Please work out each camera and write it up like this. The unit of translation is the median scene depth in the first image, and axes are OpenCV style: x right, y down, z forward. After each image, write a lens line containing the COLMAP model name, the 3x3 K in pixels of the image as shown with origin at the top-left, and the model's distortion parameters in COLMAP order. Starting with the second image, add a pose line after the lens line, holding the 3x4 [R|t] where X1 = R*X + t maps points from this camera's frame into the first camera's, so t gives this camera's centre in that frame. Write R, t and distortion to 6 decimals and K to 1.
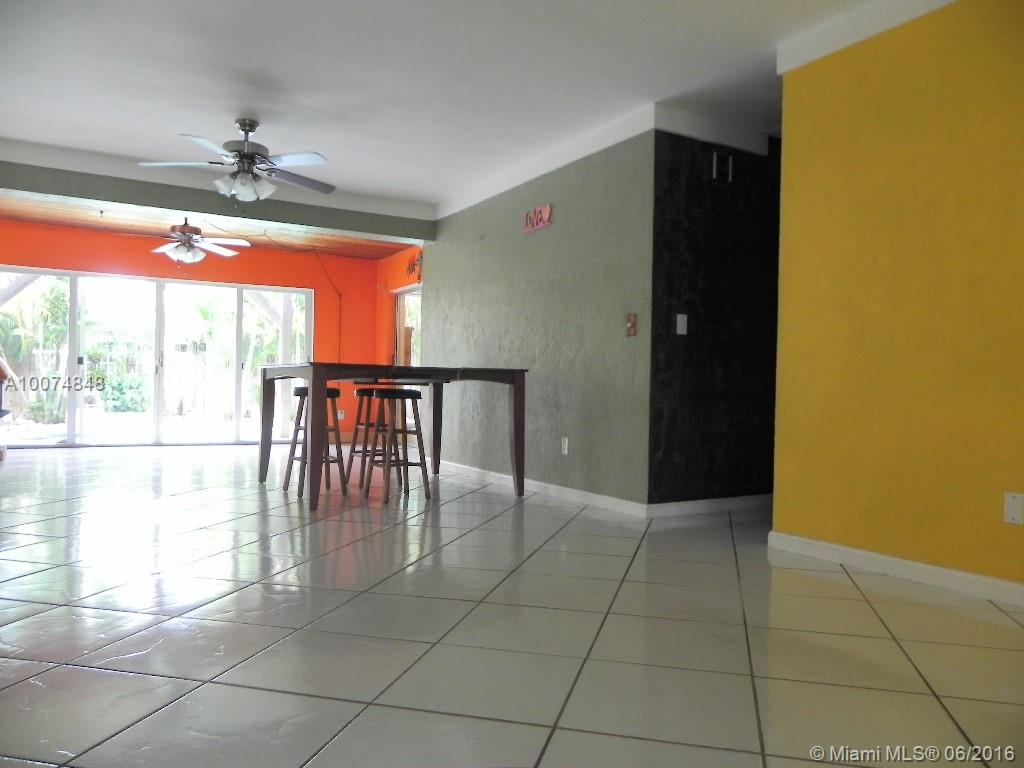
lens RADIAL K [[773.0, 0, 512.0], [0, 773.0, 384.0], [0, 0, 1]] dist [0.001879, -0.002384]
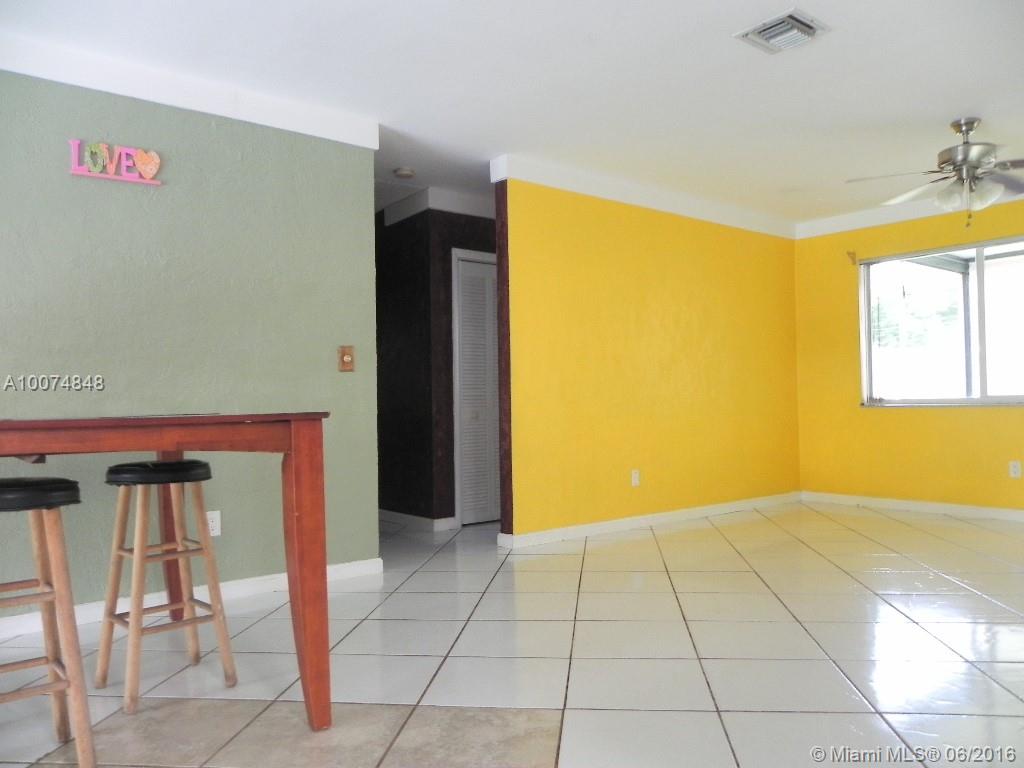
lens RADIAL K [[773.0, 0, 512.0], [0, 773.0, 384.0], [0, 0, 1]] dist [0.001879, -0.002384]
pose [[-0.130343, 0.006007, 0.991451, -0.638898], [0.005605, 0.999970, -0.005322, -0.037577], [-0.991453, 0.004863, -0.130373, 0.812873]]
